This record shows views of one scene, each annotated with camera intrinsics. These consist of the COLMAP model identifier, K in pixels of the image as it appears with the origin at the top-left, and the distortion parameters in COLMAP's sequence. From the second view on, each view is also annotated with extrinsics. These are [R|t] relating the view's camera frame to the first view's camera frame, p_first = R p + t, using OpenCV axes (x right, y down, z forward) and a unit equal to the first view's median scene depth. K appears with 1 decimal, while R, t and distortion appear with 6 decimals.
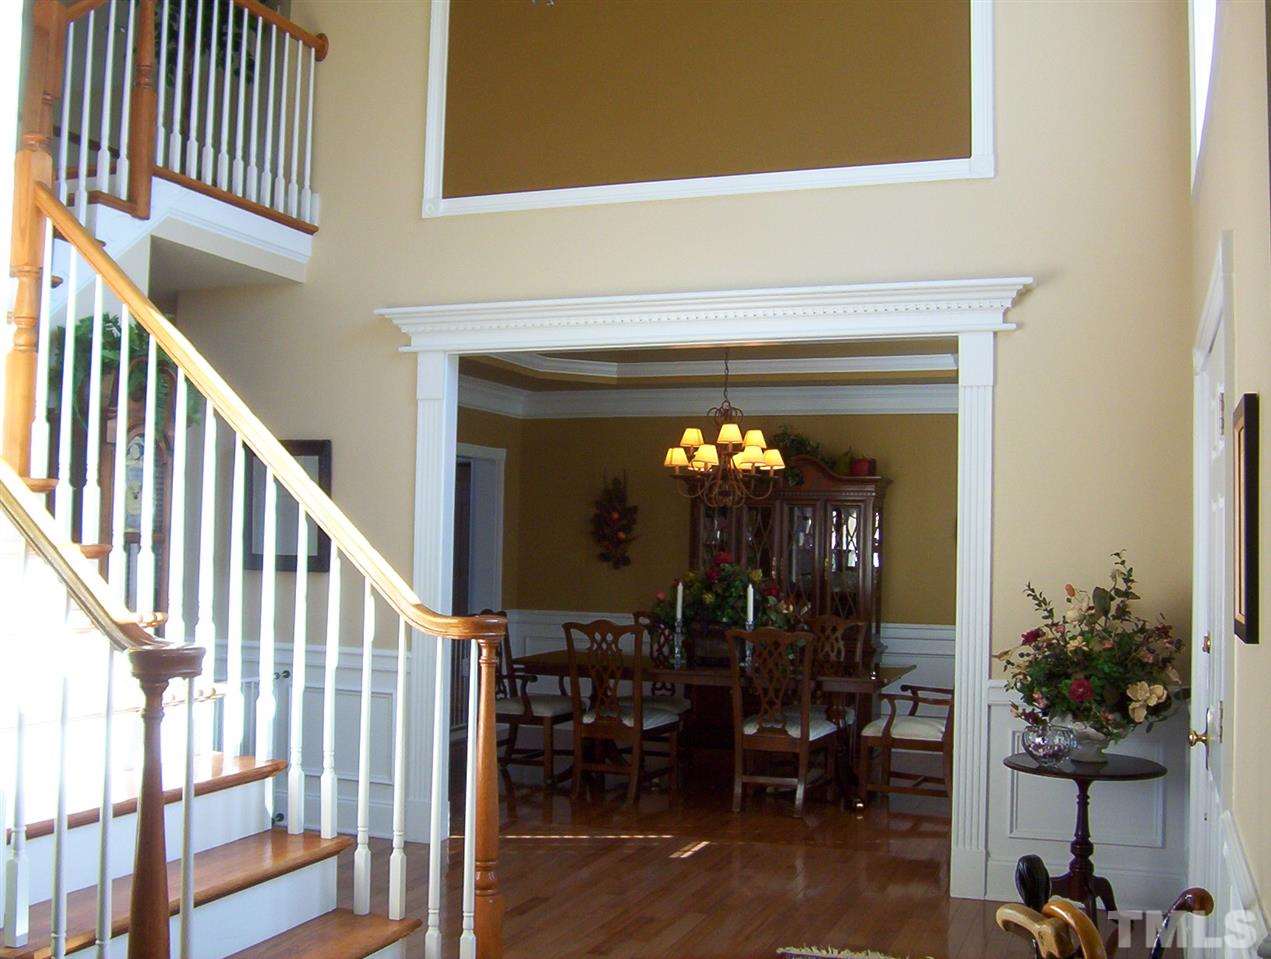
lens RADIAL K [[1388.0, 0, 628.3], [0, 1388.0, 480.3], [0, 0, 1]] dist [-0.168259, 0.194516]
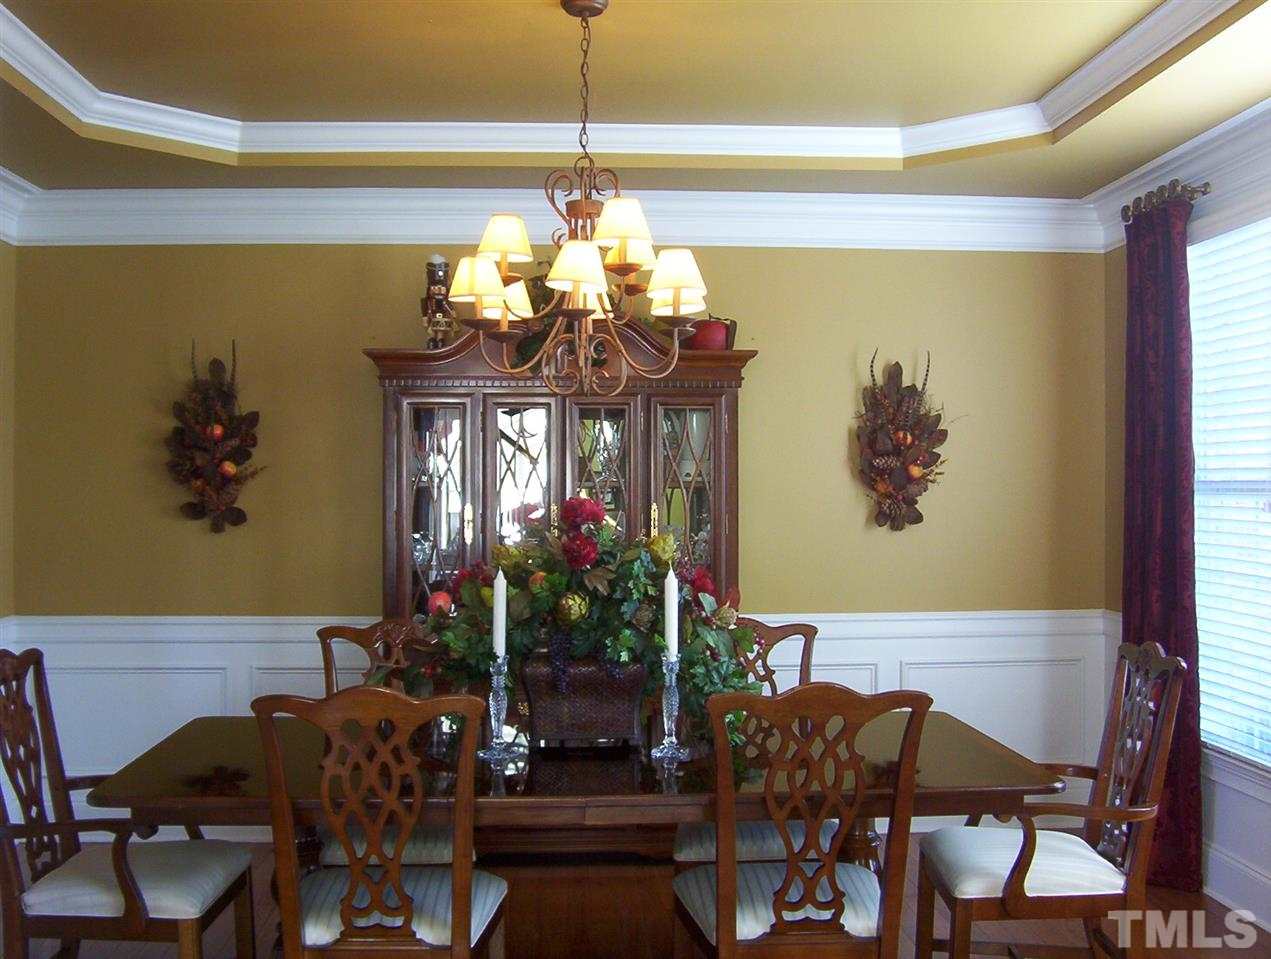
lens RADIAL K [[1388.0, 0, 628.3], [0, 1388.0, 480.3], [0, 0, 1]] dist [-0.168259, 0.194516]
pose [[0.915710, -0.022154, 0.401230, -0.075103], [0.003262, 0.998856, 0.047707, 0.019963], [-0.401827, -0.042377, 0.914734, 0.462770]]
